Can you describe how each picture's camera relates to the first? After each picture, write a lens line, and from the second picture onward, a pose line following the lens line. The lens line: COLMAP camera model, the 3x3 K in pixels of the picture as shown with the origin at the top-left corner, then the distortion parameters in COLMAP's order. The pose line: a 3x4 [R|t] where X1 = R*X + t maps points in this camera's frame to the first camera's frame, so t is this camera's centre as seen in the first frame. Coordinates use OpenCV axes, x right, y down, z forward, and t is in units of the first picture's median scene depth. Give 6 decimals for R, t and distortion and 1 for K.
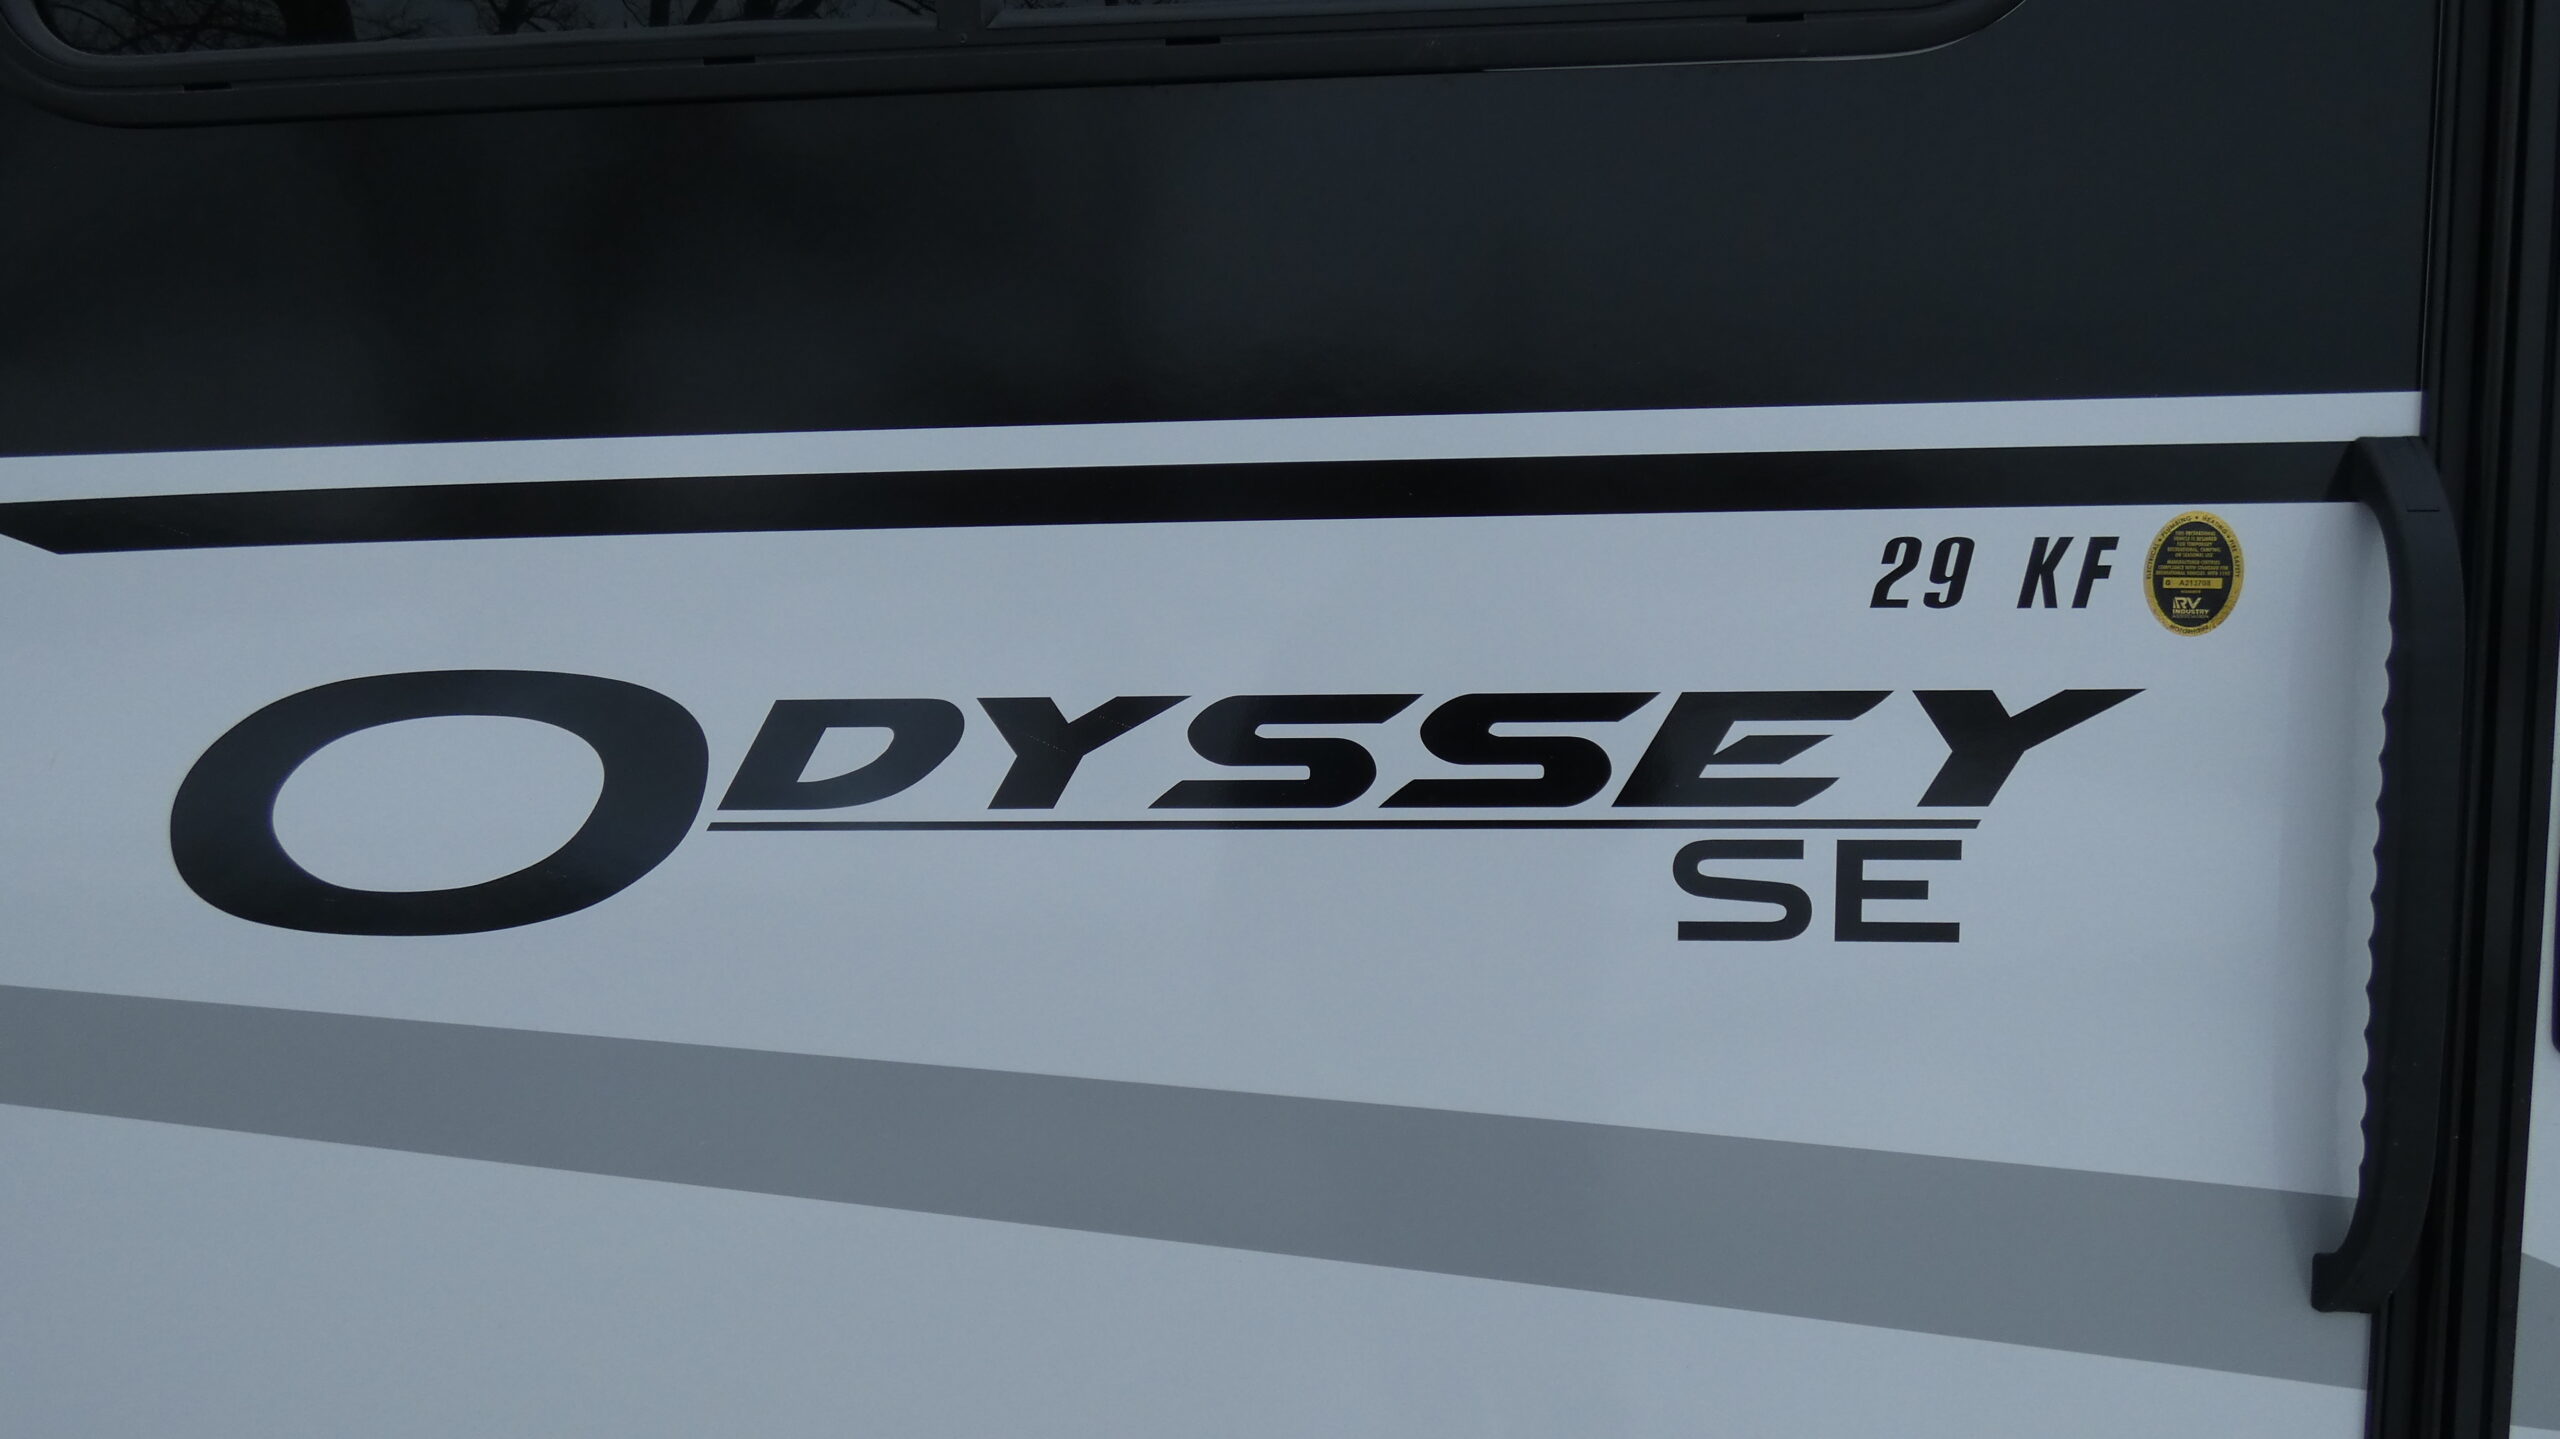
lens RADIAL K [[1519.8, 0, 1280.6], [0, 1519.8, 717.5], [0, 0, 1]] dist [-0.006437, 0.000682]
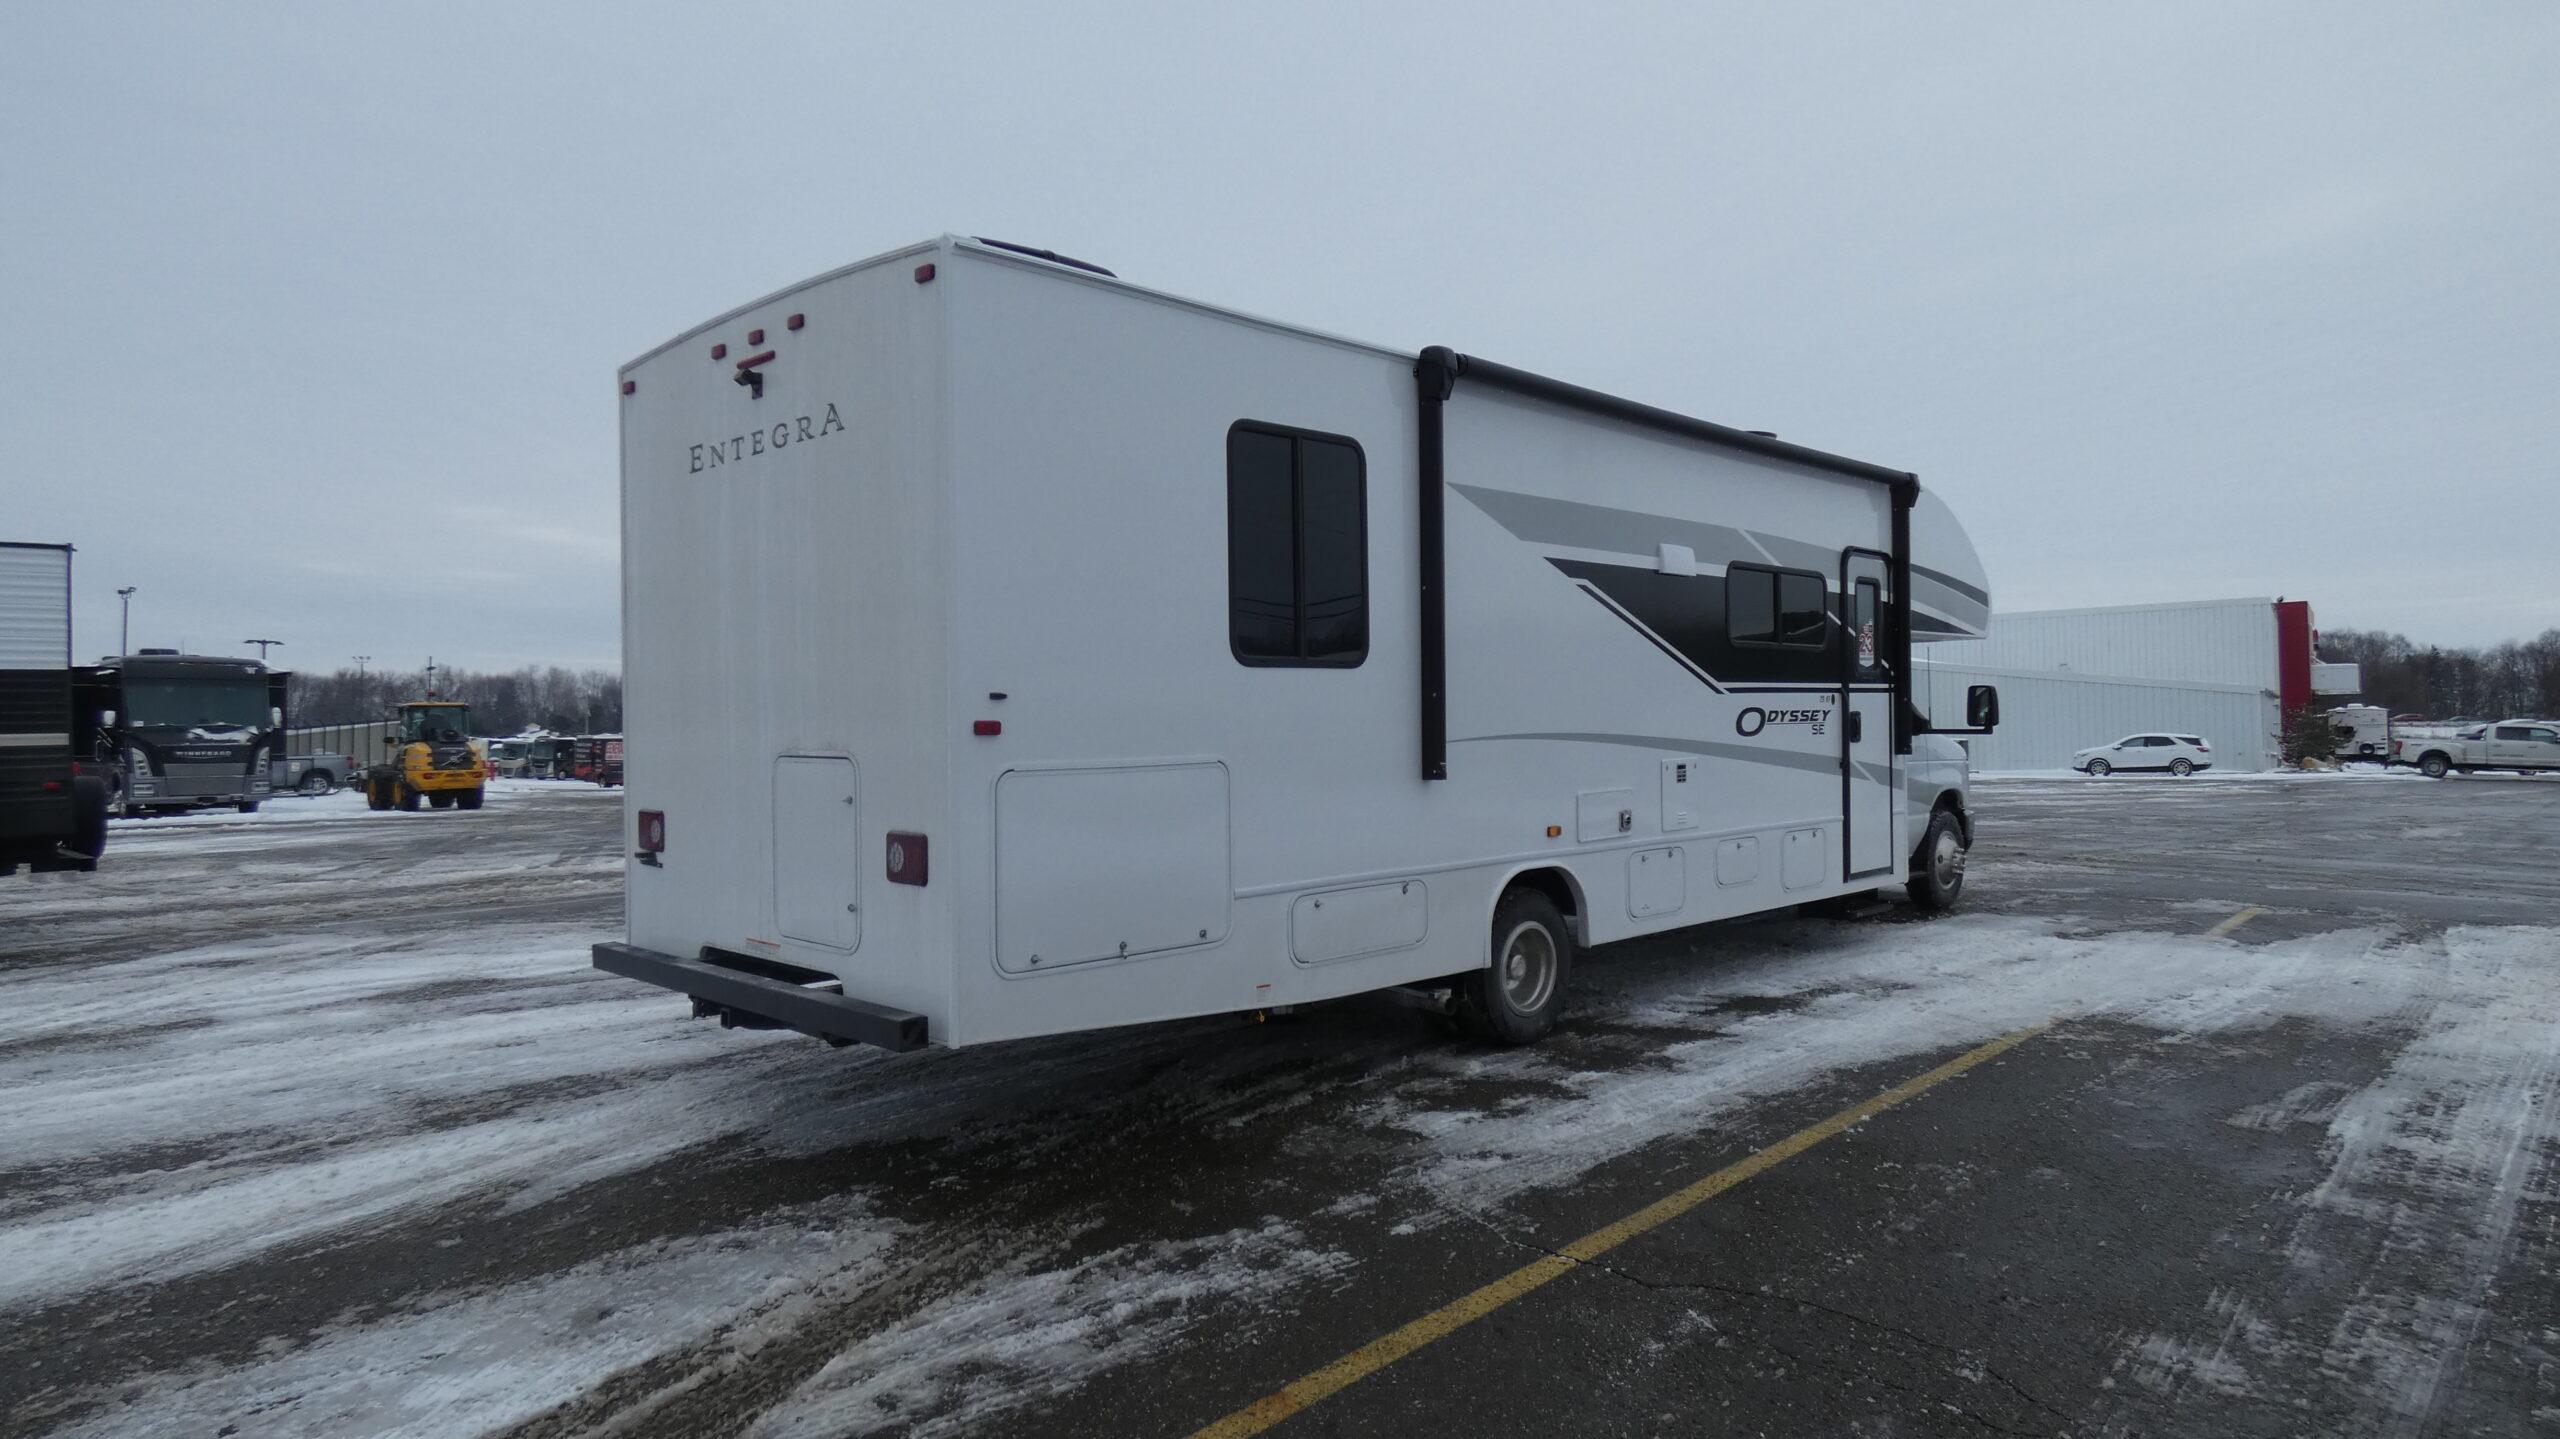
lens RADIAL K [[1519.8, 0, 1290.6], [0, 1519.8, 712.9], [0, 0, 1]] dist [-0.006437, 0.000682]
pose [[0.621936, 0.013734, 0.782948, -9.022272], [0.079843, 0.993523, -0.080851, 0.501206], [-0.778987, 0.112797, 0.616811, -2.300560]]
